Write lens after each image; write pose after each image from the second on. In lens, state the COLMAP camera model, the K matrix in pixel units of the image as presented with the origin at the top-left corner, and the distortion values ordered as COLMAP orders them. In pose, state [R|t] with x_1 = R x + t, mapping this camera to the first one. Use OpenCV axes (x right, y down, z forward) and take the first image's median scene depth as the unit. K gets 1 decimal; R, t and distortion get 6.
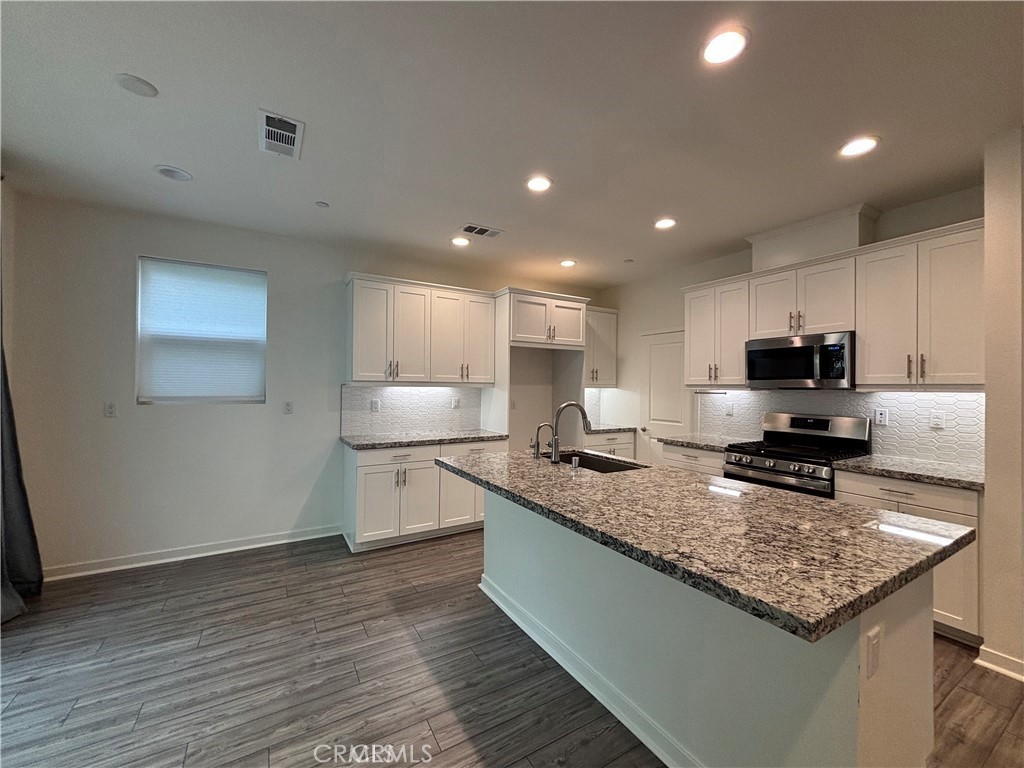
lens RADIAL K [[412.8, 0, 509.9], [0, 412.8, 382.9], [0, 0, 1]] dist [-0.001809, 0.002089]
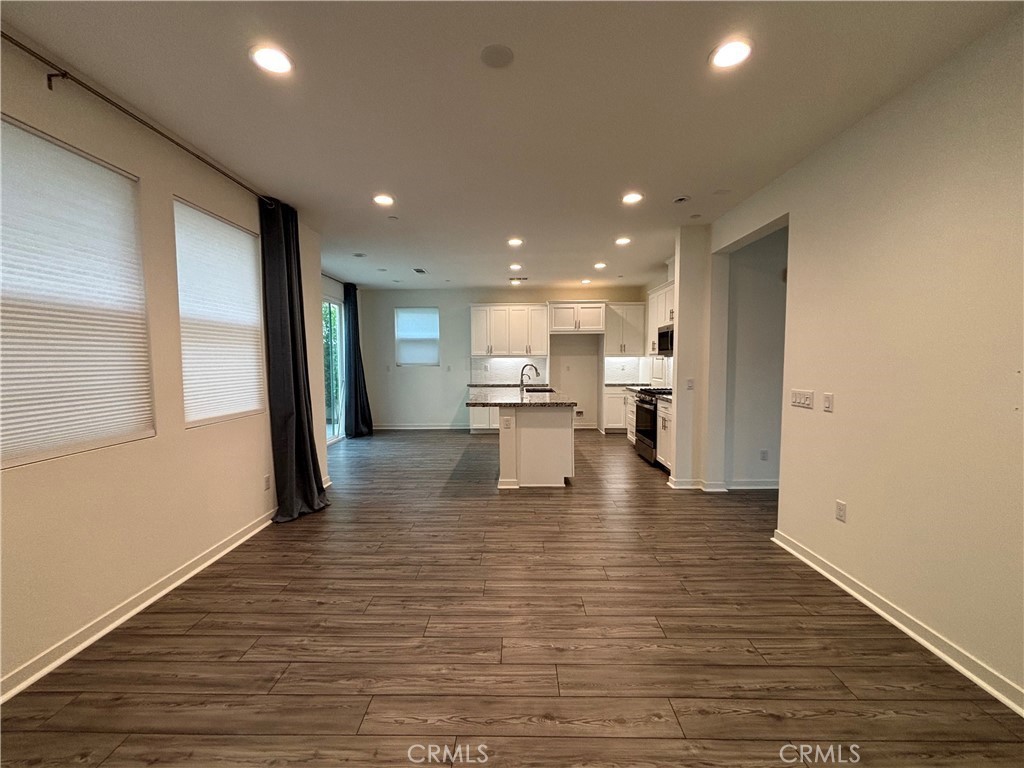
lens RADIAL K [[412.8, 0, 511.7], [0, 412.8, 383.8], [0, 0, 1]] dist [-0.001809, 0.002089]
pose [[0.854527, 0.018033, -0.519093, 0.888487], [0.018692, 0.997682, 0.065430, 0.005408], [0.519070, -0.065615, 0.852209, -0.695501]]
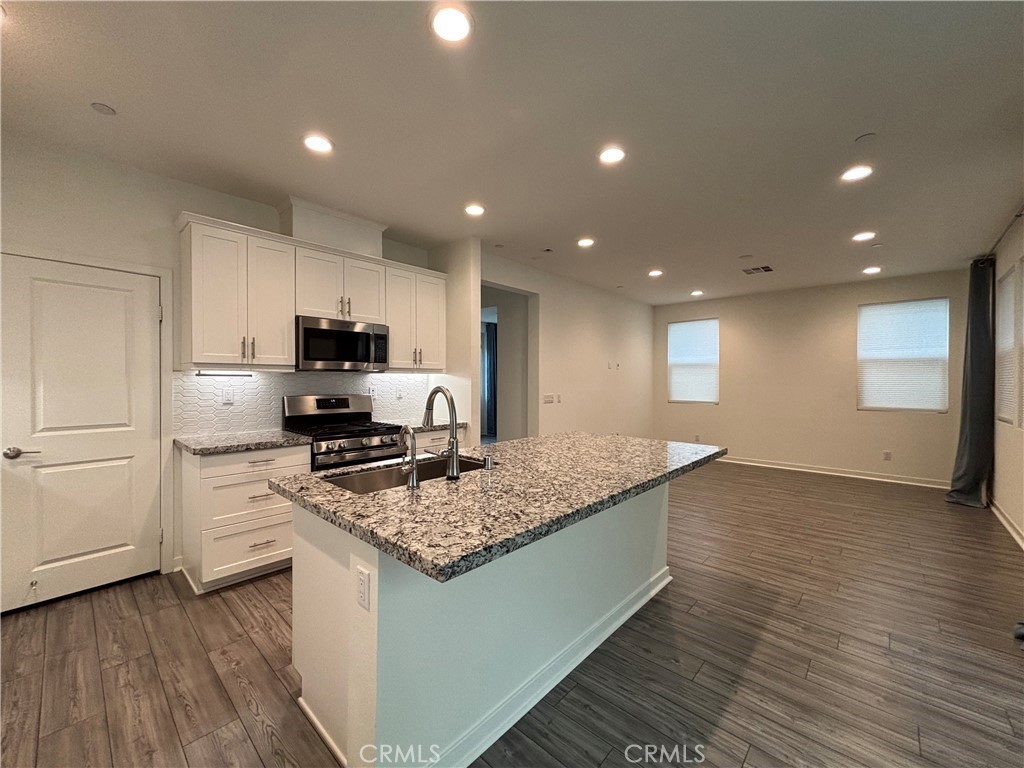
lens RADIAL K [[412.8, 0, 513.3], [0, 412.8, 383.9], [0, 0, 1]] dist [-0.001809, 0.002089]
pose [[-0.294891, -0.020304, 0.955315, -0.390384], [-0.016923, 0.999728, 0.016025, 0.020817], [-0.955381, -0.011441, -0.295154, 0.785033]]
